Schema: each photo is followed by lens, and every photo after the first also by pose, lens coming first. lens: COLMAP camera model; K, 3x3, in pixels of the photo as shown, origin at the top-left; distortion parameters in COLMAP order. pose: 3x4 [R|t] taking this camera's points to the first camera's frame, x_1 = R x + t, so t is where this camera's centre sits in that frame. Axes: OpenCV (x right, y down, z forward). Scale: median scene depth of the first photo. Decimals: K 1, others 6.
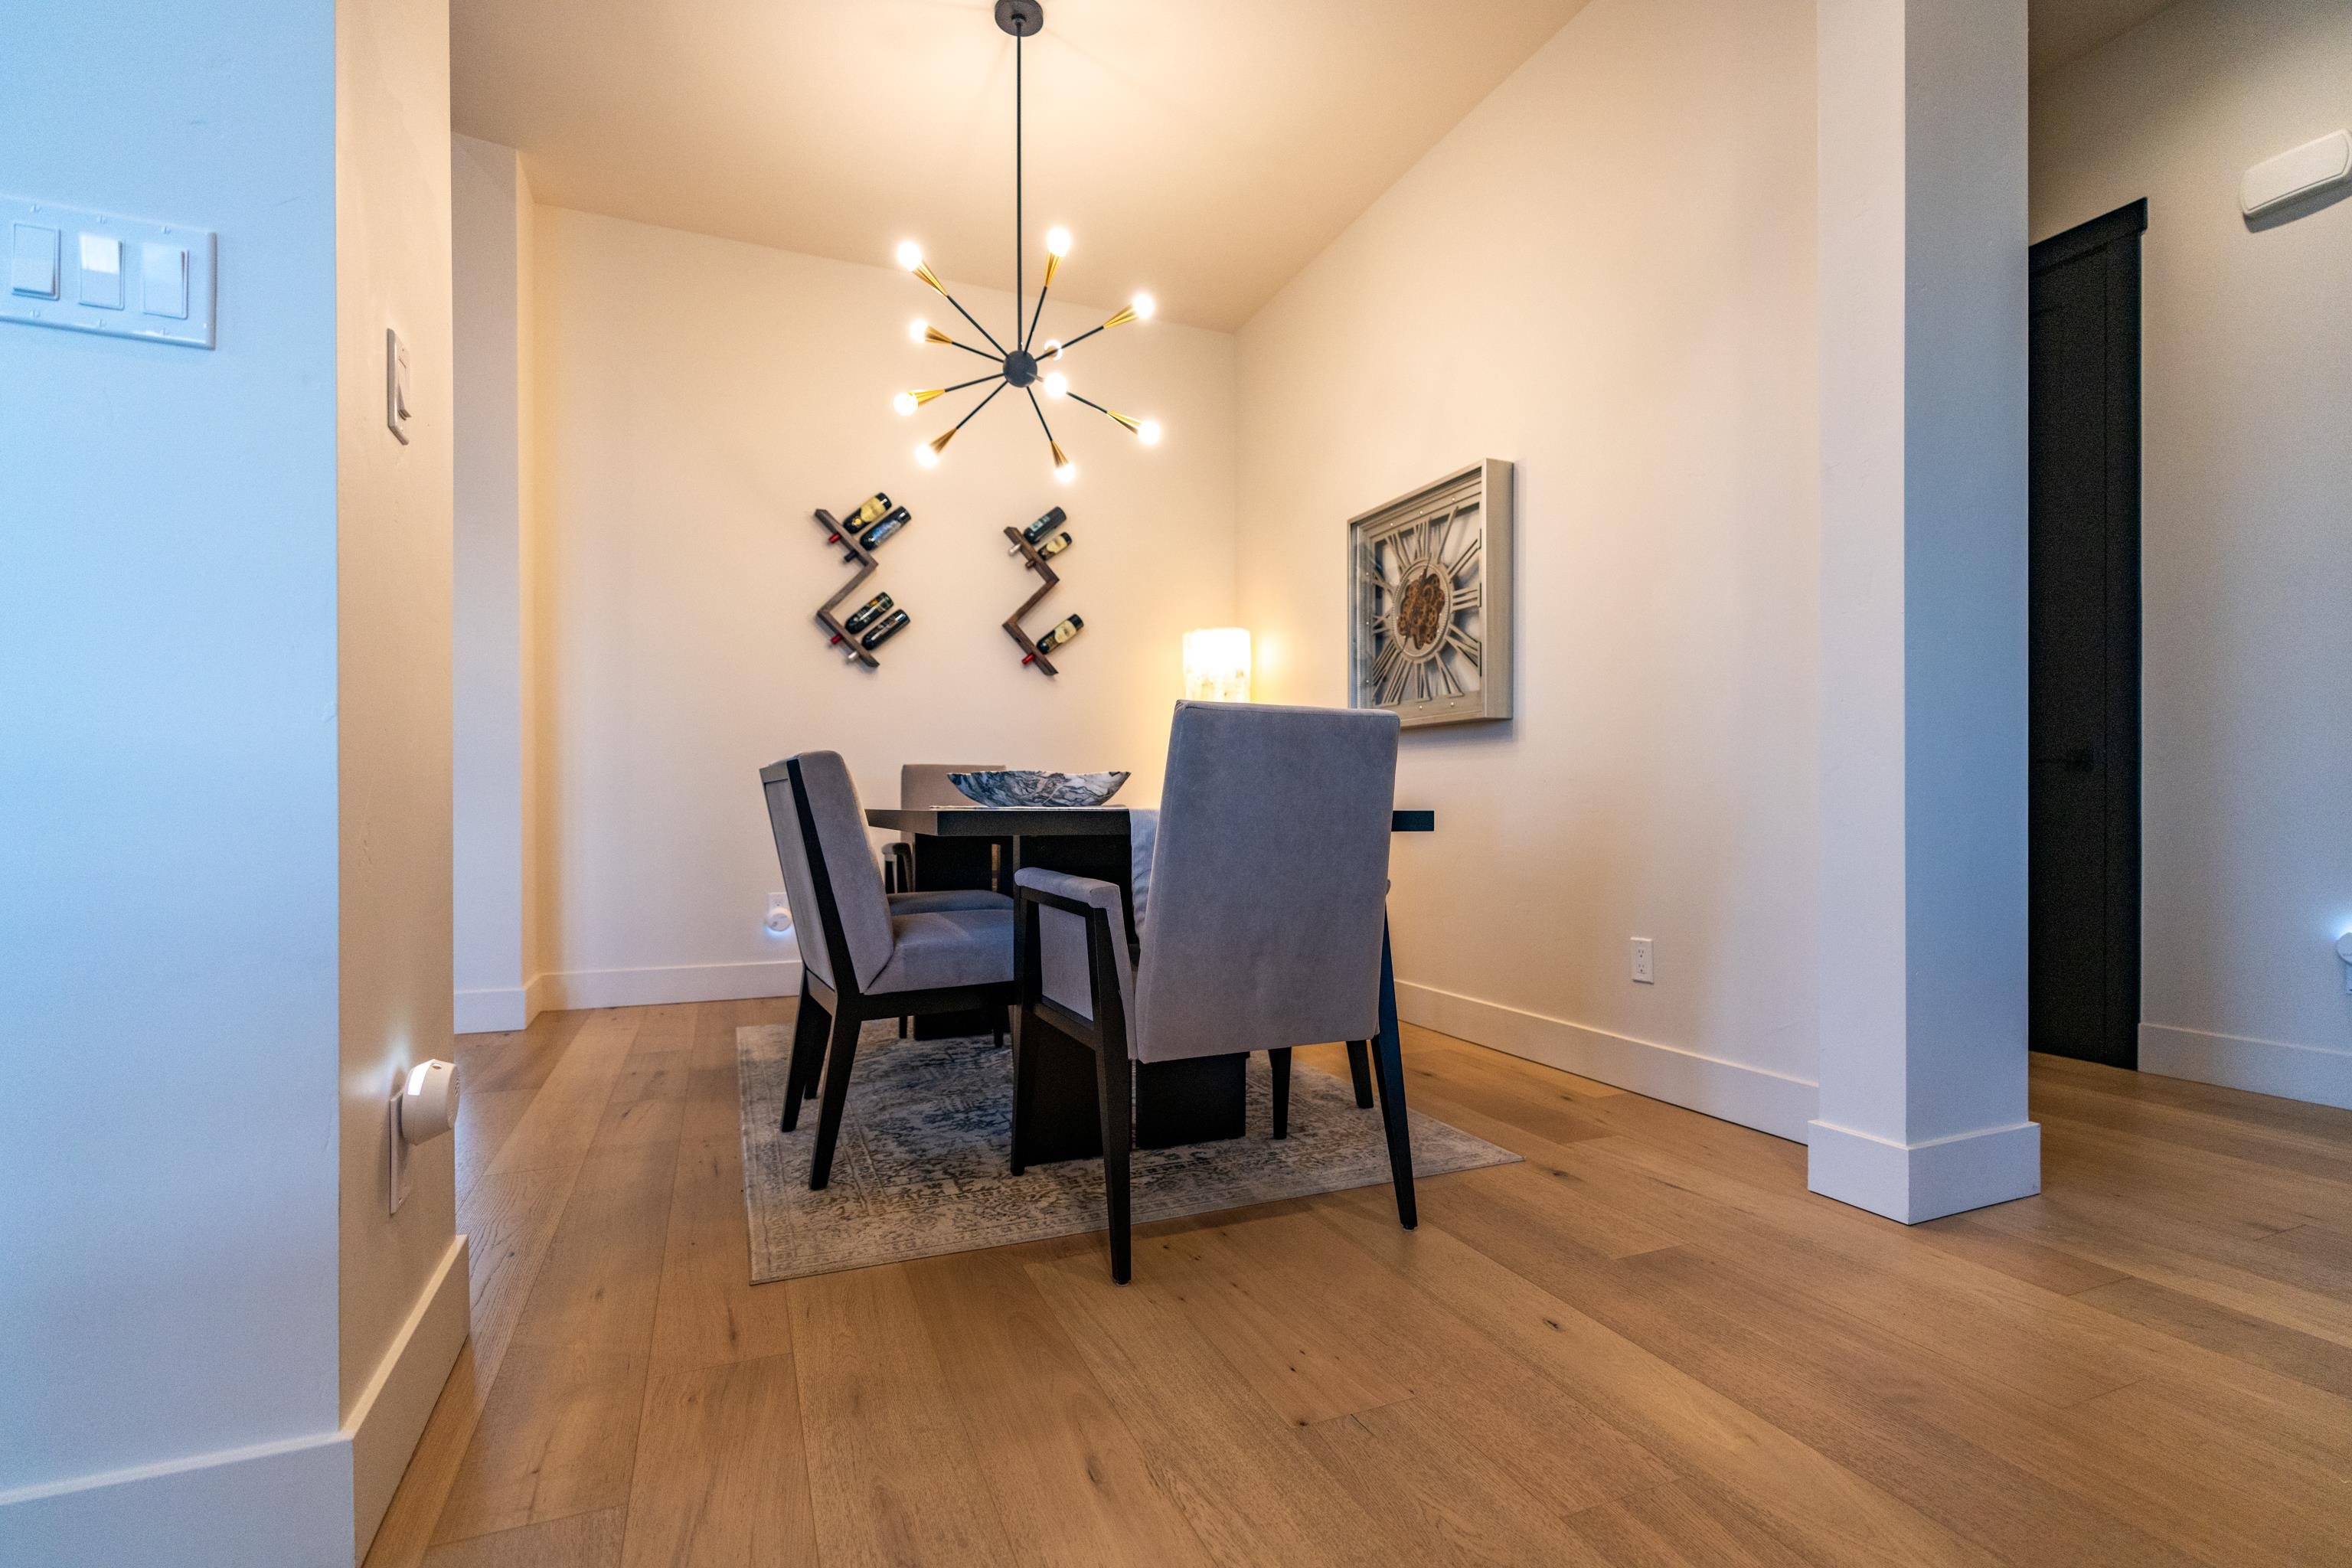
lens RADIAL K [[1087.3, 0, 1179.4], [0, 1087.3, 811.0], [0, 0, 1]] dist [-0.000601, -0.000076]
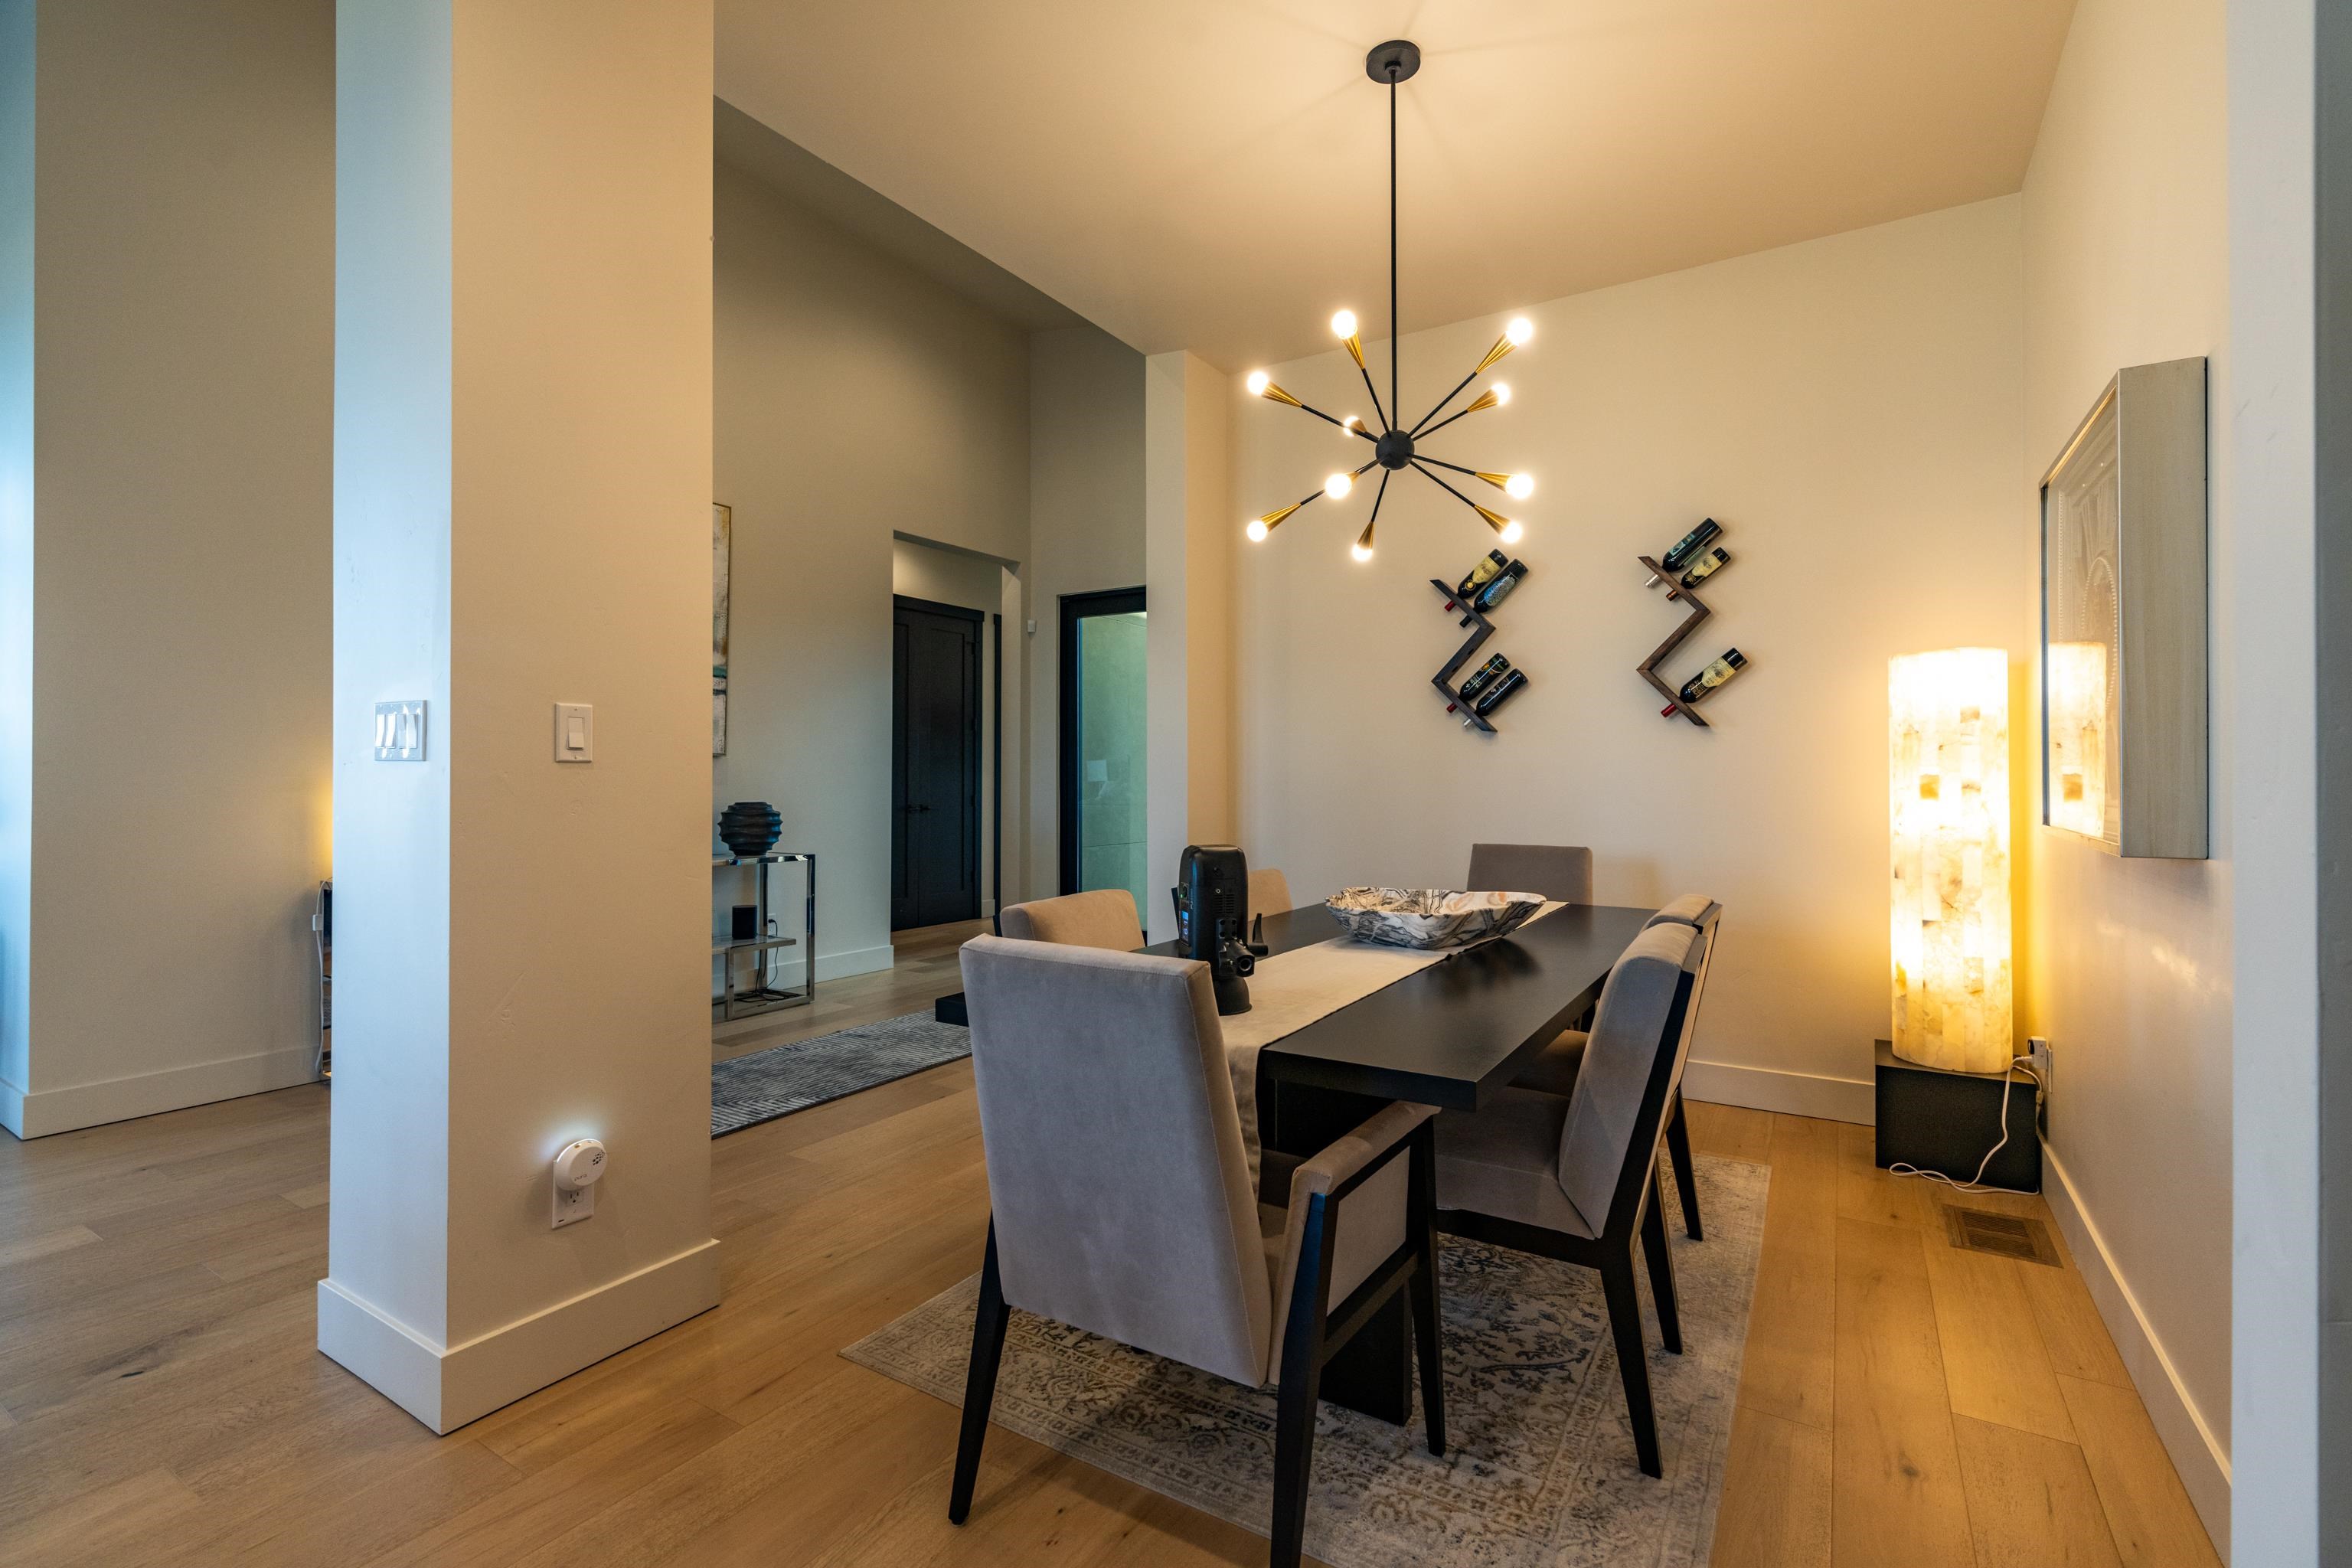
lens RADIAL K [[1061.1, 0, 1174.6], [0, 1061.1, 775.8], [0, 0, 1]] dist [-0.000767, -0.000004]
pose [[0.569465, -0.000956, -0.822015, 0.329627], [-0.002320, 0.999993, -0.002770, -0.091695], [0.822012, 0.003485, 0.569459, 0.240247]]
